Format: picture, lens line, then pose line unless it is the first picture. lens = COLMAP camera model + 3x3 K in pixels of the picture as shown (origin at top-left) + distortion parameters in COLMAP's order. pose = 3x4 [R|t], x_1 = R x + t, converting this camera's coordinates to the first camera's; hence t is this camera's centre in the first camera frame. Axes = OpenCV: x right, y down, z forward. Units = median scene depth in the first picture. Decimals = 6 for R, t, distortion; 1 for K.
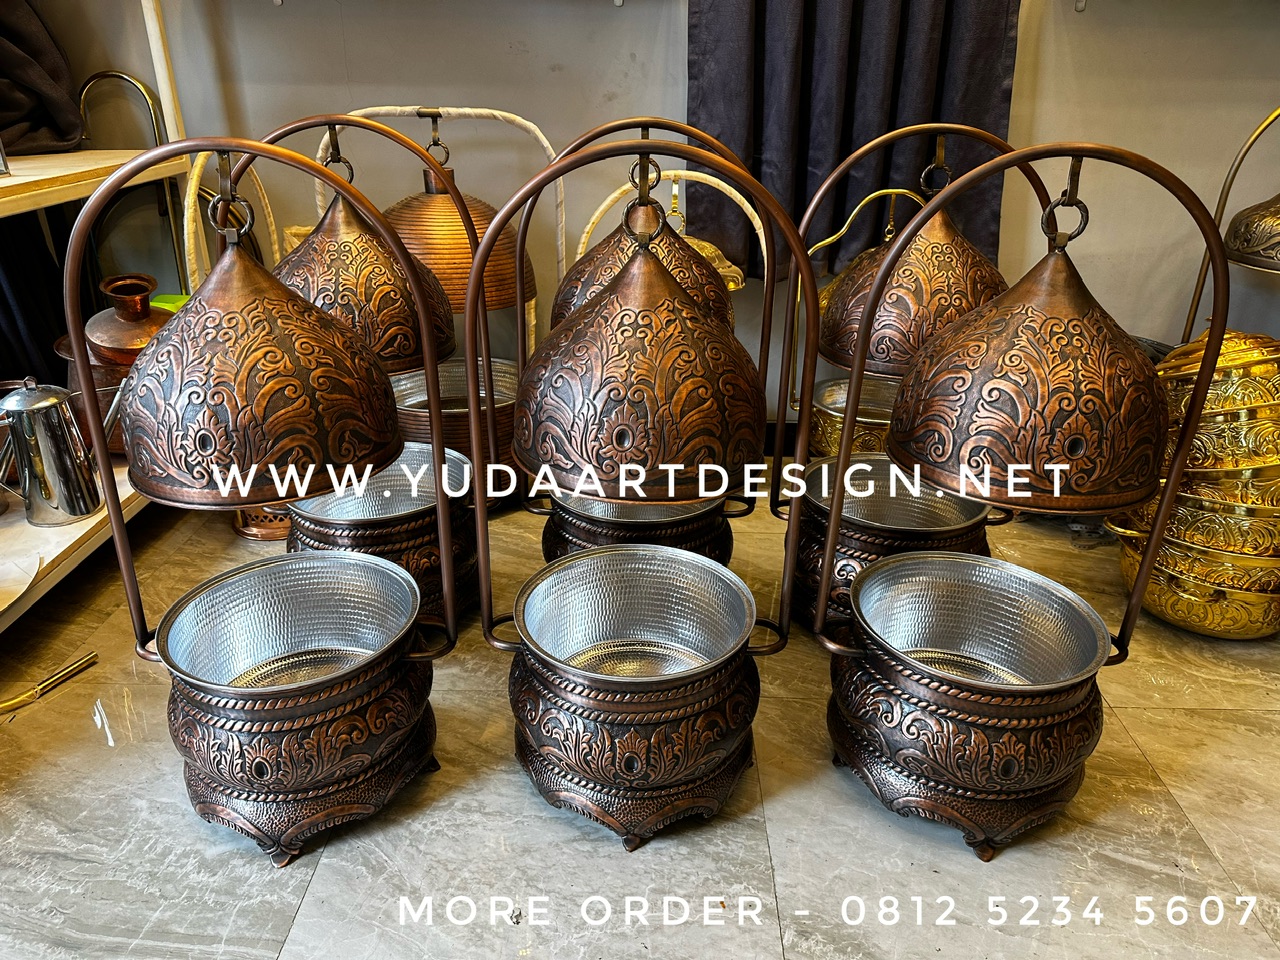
lens RADIAL K [[904.5, 0, 641.5], [0, 904.5, 482.2], [0, 0, 1]] dist [0.012306, -0.021076]
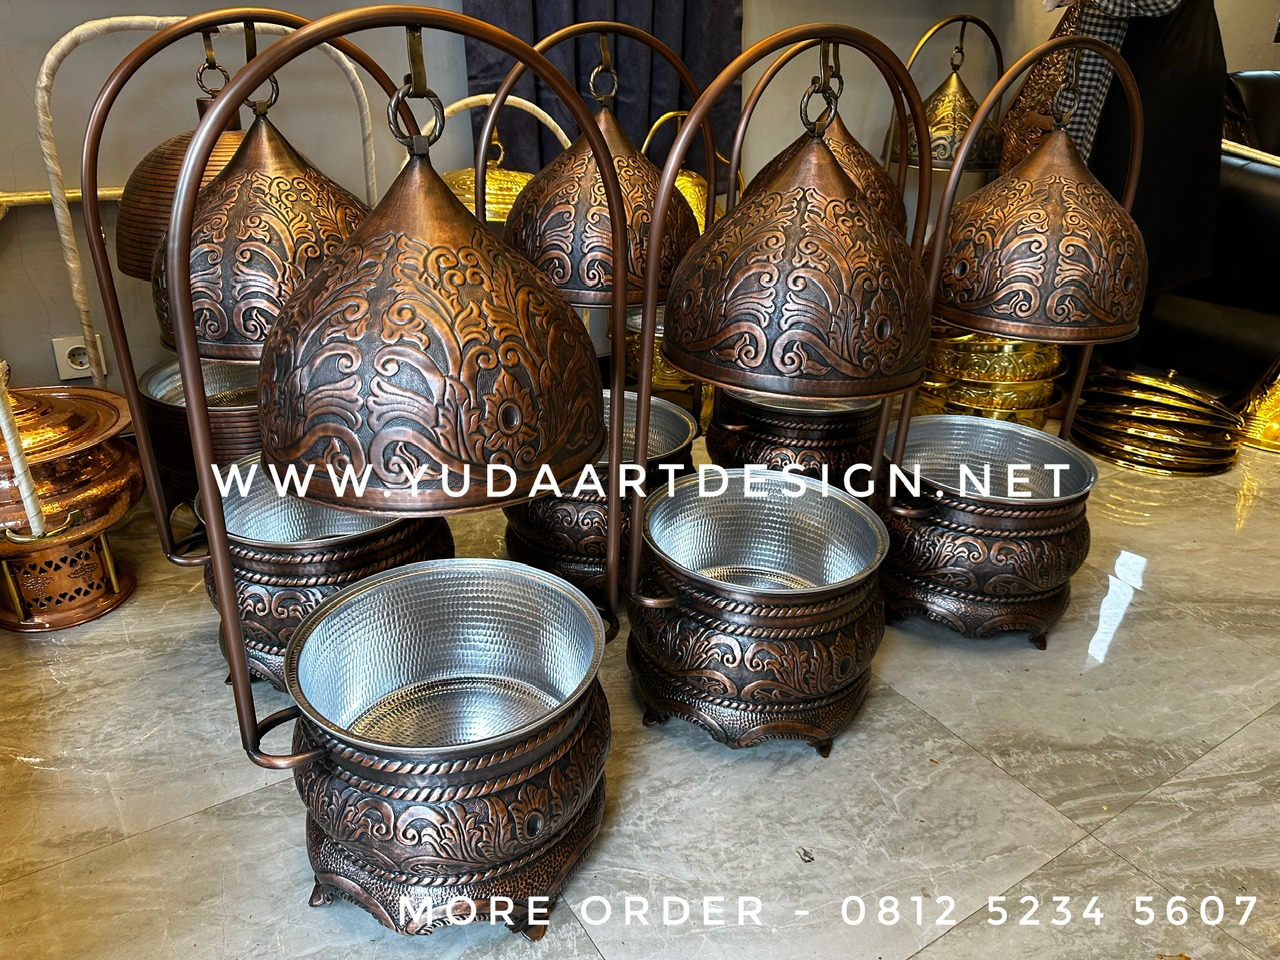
lens RADIAL K [[904.5, 0, 639.0], [0, 904.5, 479.2], [0, 0, 1]] dist [0.012306, -0.021076]
pose [[0.831040, -0.235163, 0.504055, -0.717665], [0.217107, 0.971485, 0.095293, -0.038979], [-0.512091, 0.030241, 0.858399, 0.269744]]
